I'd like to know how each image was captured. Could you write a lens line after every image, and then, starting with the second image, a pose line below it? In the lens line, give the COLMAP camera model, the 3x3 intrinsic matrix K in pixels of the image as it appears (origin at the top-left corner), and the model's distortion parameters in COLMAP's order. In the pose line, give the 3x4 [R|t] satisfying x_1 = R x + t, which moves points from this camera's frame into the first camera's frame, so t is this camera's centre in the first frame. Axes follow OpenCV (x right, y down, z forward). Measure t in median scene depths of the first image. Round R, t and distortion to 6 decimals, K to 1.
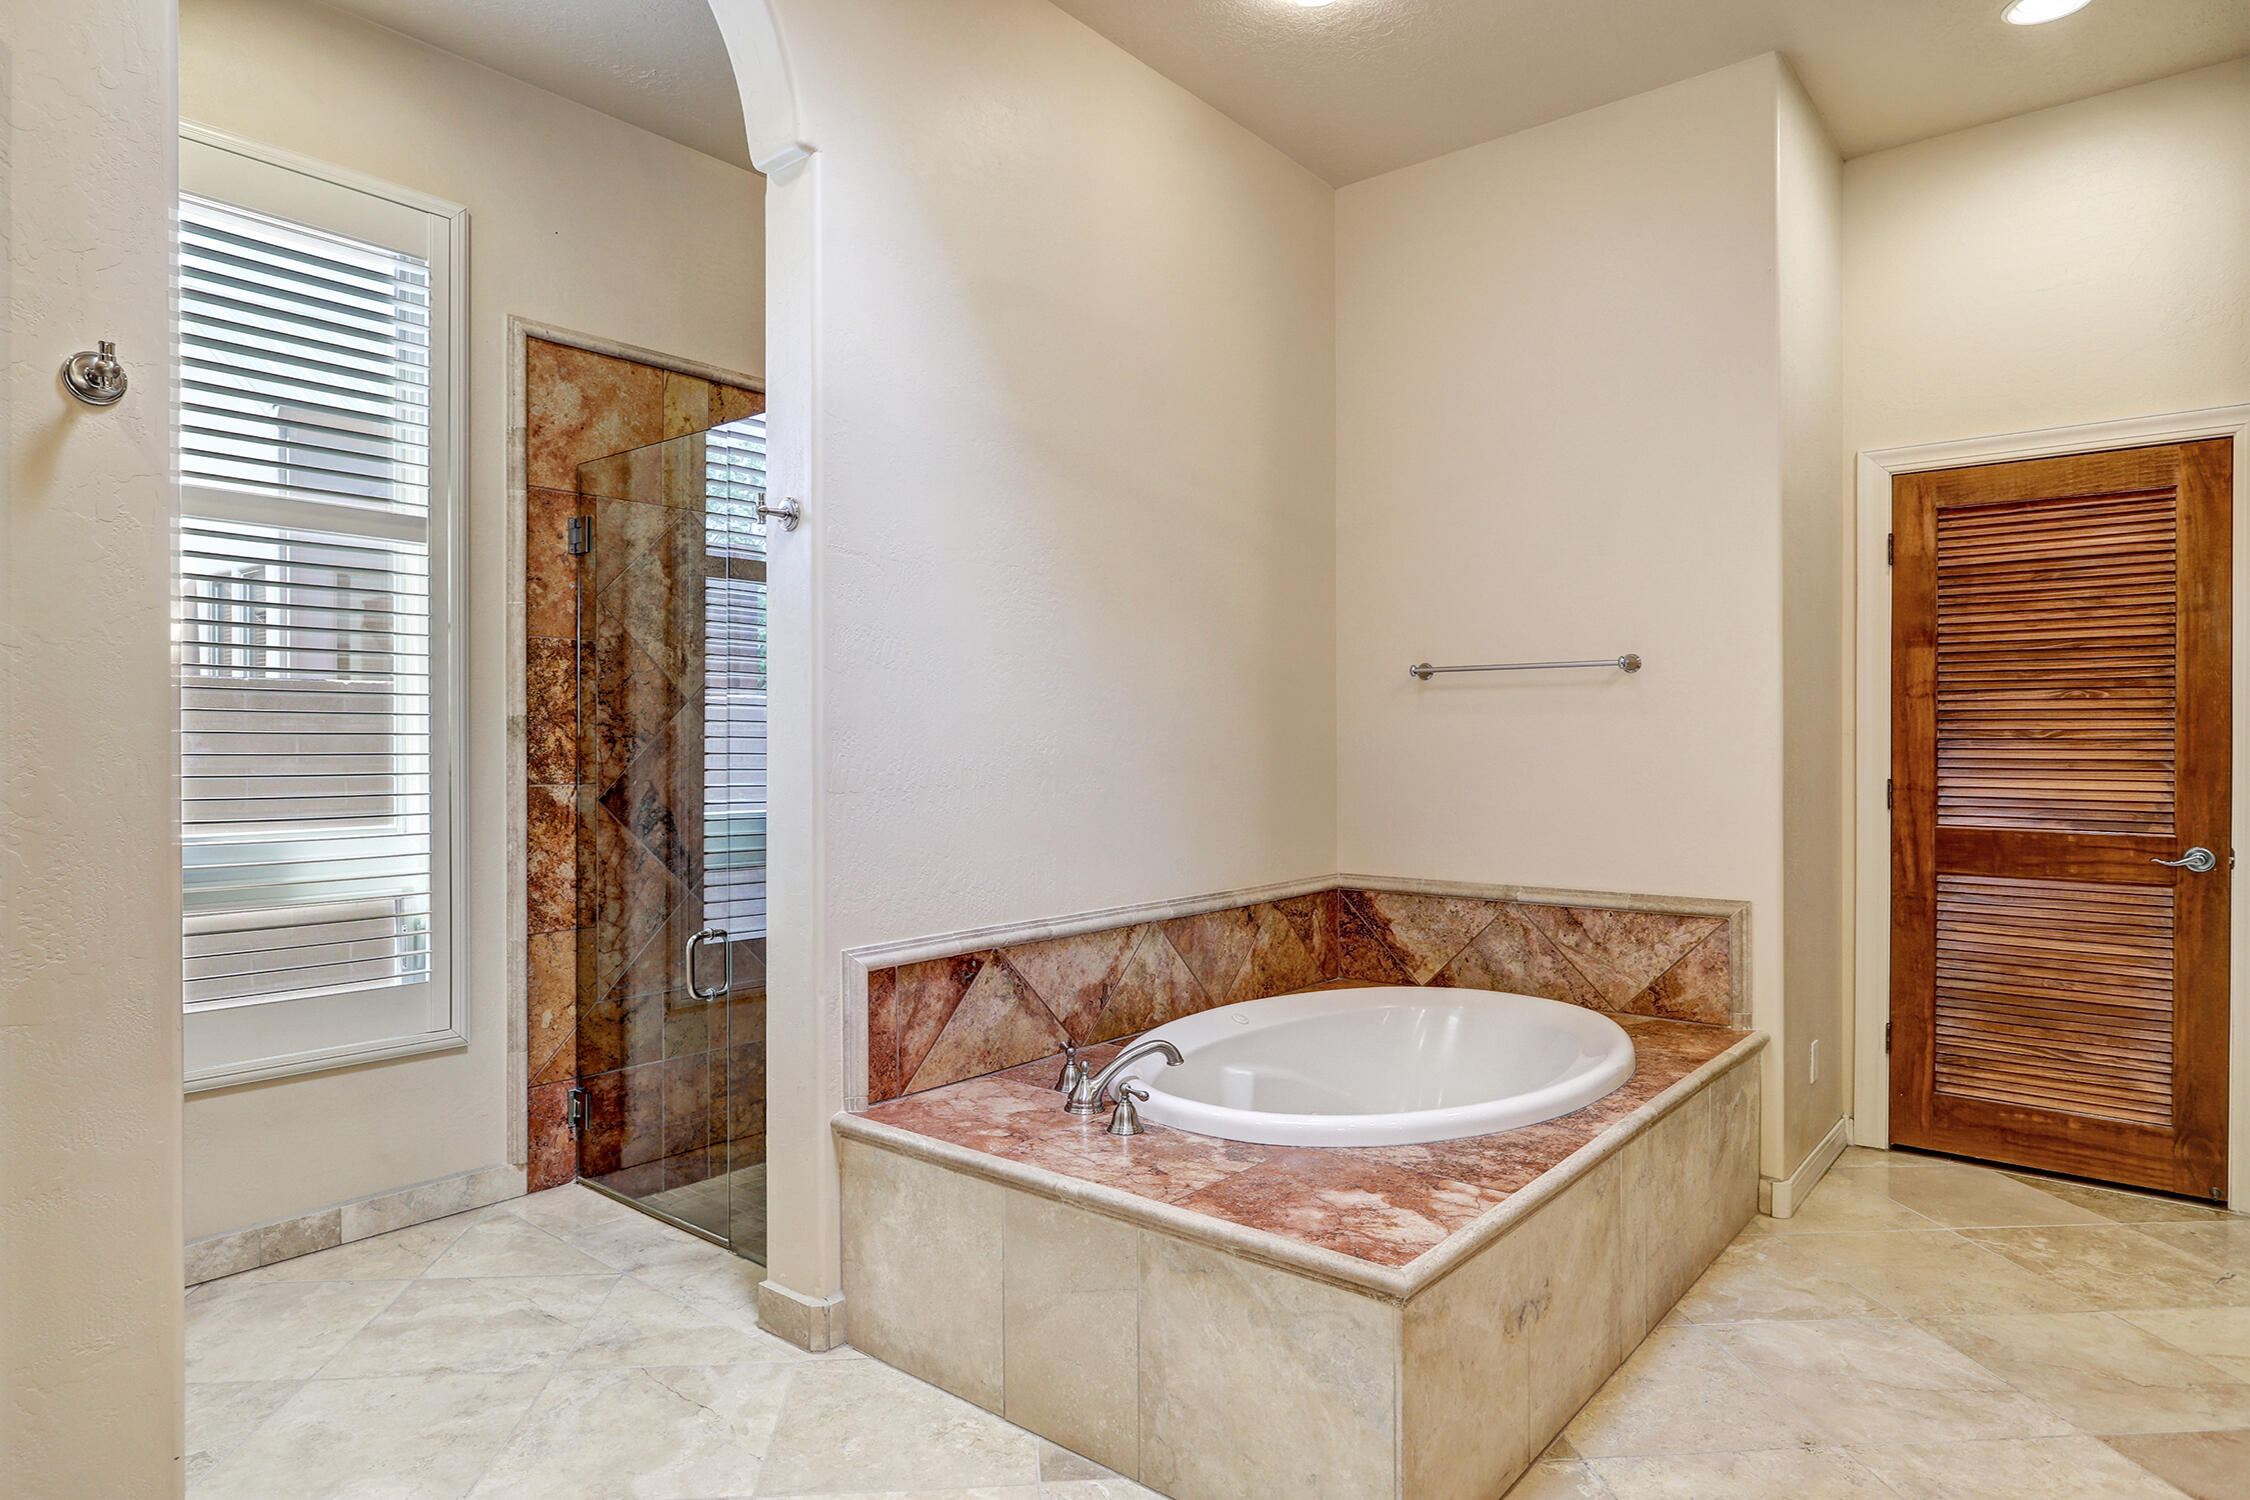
lens RADIAL K [[1237.7, 0, 1132.0], [0, 1237.7, 737.7], [0, 0, 1]] dist [-0.006797, 0.000177]
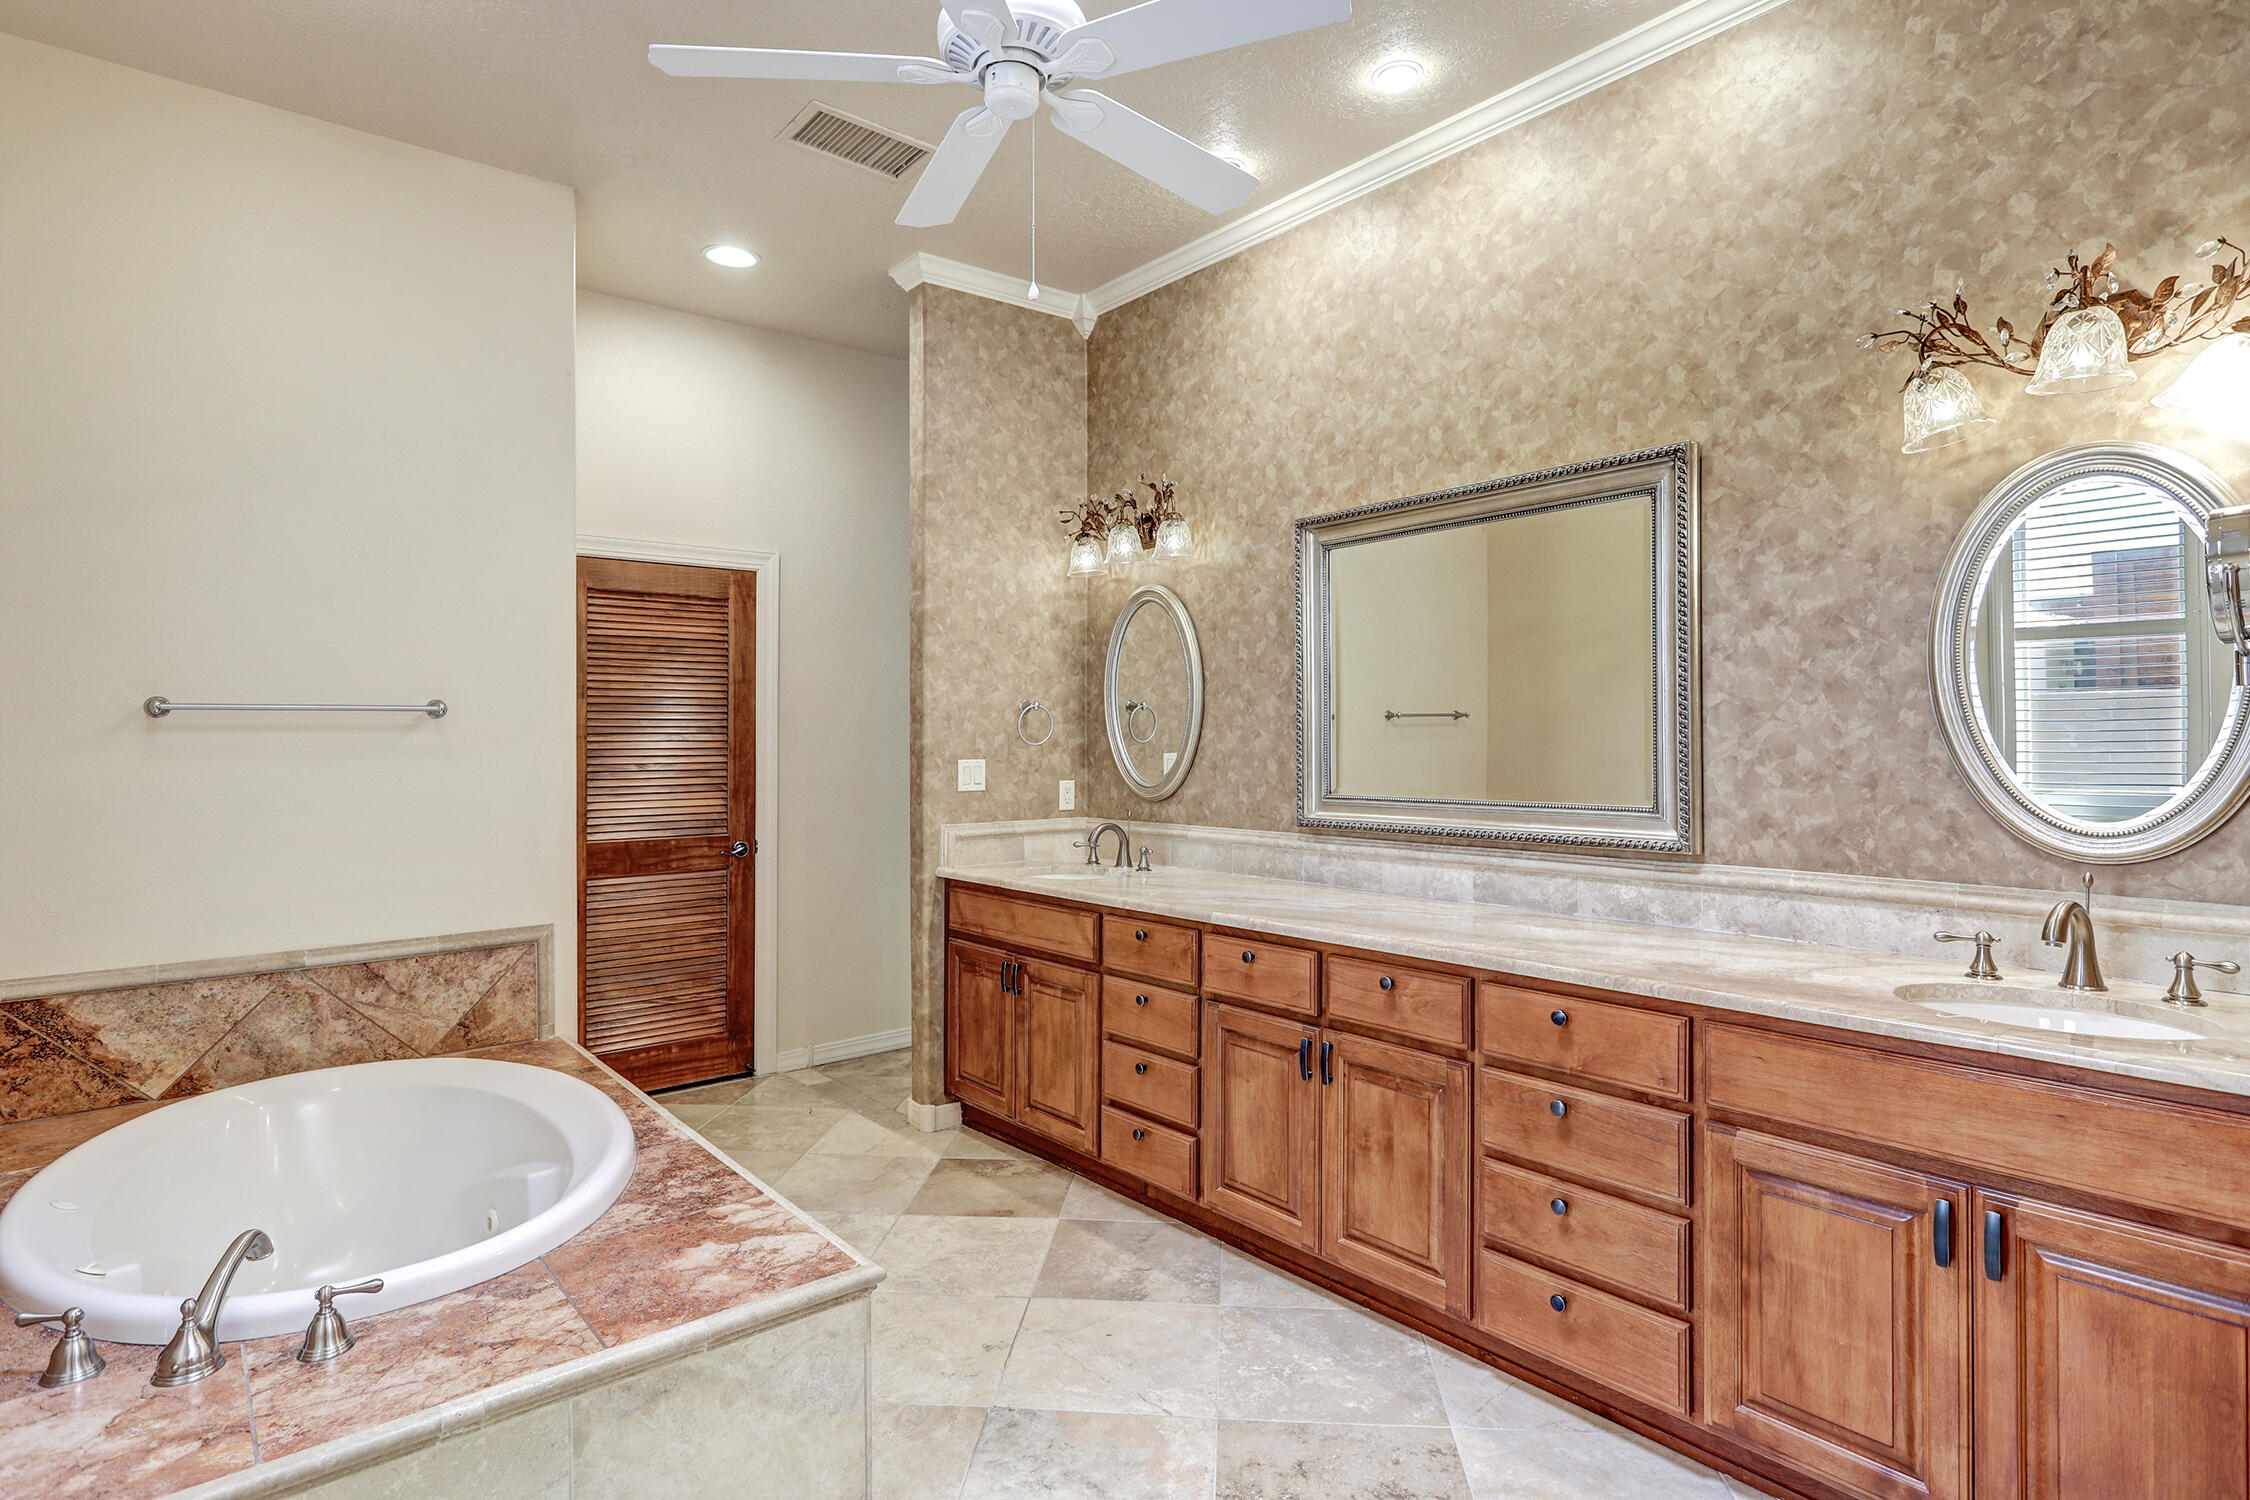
lens RADIAL K [[1118.0, 0, 1119.4], [0, 1118.0, 742.9], [0, 0, 1]] dist [-0.002428, -0.000042]
pose [[0.219988, -0.002829, 0.975499, -0.367928], [0.003810, 0.999991, 0.002041, -0.032185], [-0.975495, 0.003268, 0.219996, 0.253649]]
